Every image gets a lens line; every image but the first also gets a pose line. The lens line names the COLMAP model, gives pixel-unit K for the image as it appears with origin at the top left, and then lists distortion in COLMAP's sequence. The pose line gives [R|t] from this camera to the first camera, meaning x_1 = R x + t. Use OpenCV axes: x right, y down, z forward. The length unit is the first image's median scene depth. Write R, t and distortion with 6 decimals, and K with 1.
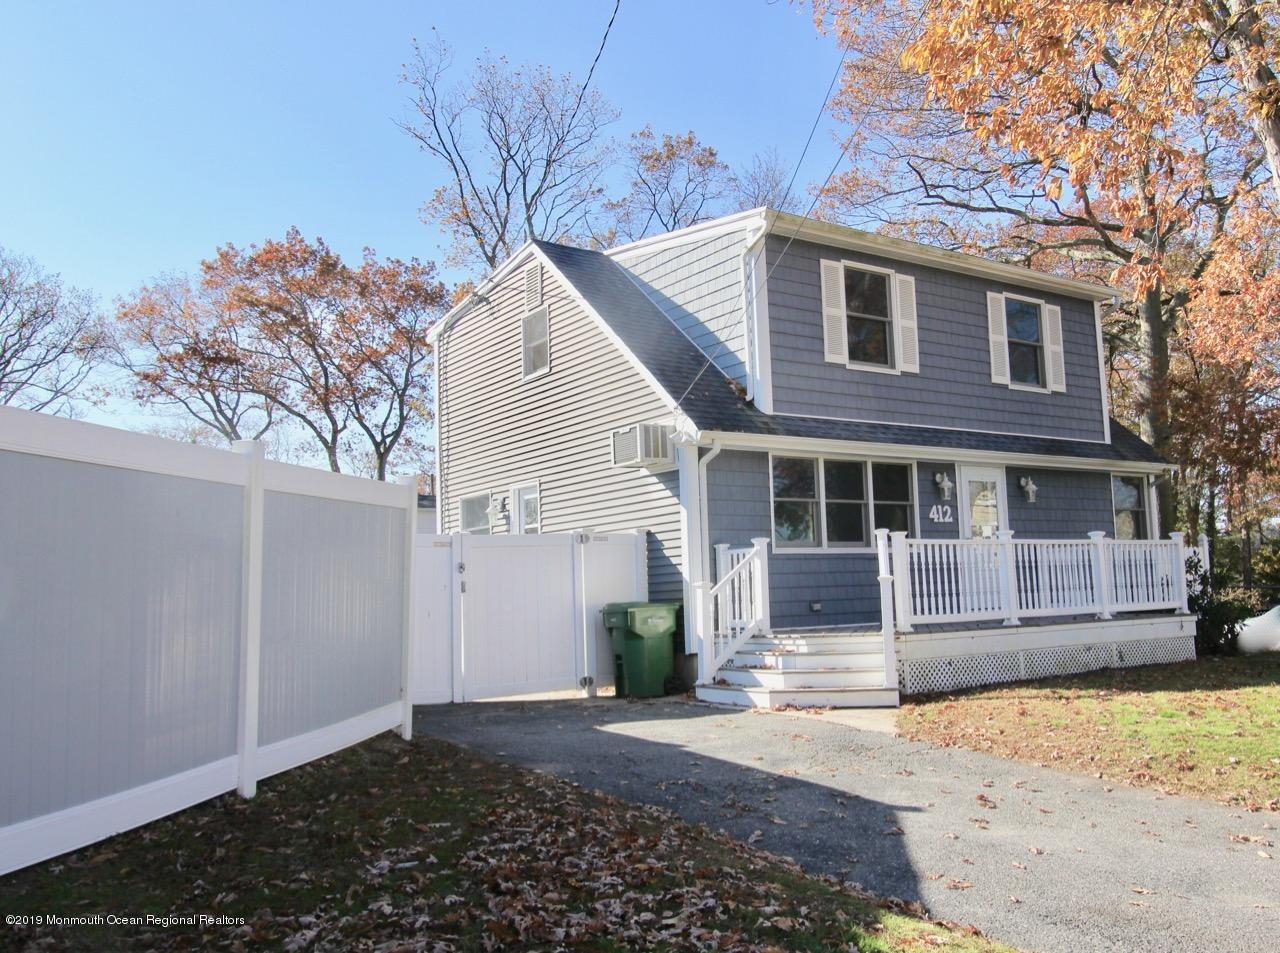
lens RADIAL K [[1238.1, 0, 642.5], [0, 1238.1, 460.1], [0, 0, 1]] dist [0.001512, 0.001965]
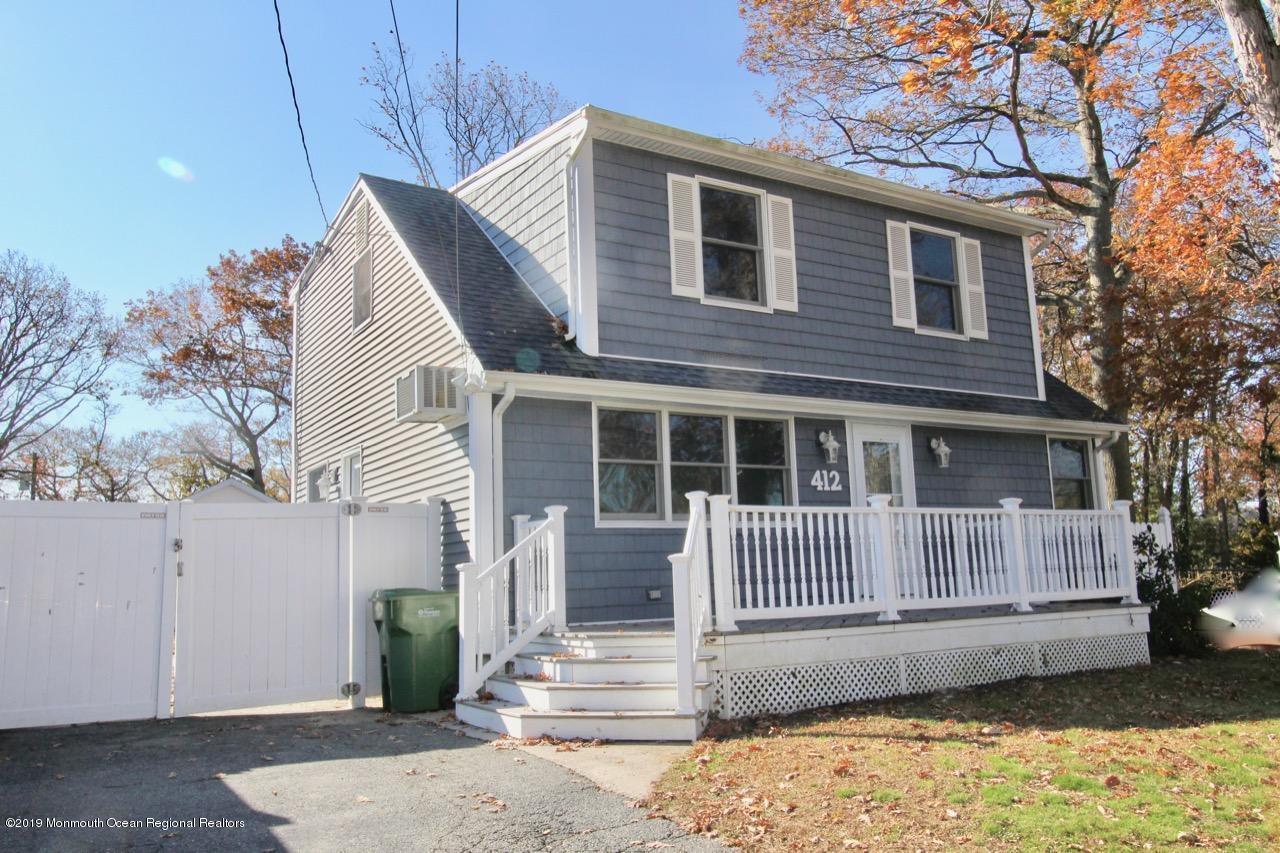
lens RADIAL K [[988.1, 0, 640.0], [0, 988.1, 426.5], [0, 0, 1]] dist [0.001545, 0.002743]
pose [[0.996608, -0.011091, -0.081540, 0.173960], [0.007760, 0.999127, -0.041054, 0.034015], [0.081924, 0.040282, 0.995824, 0.337474]]
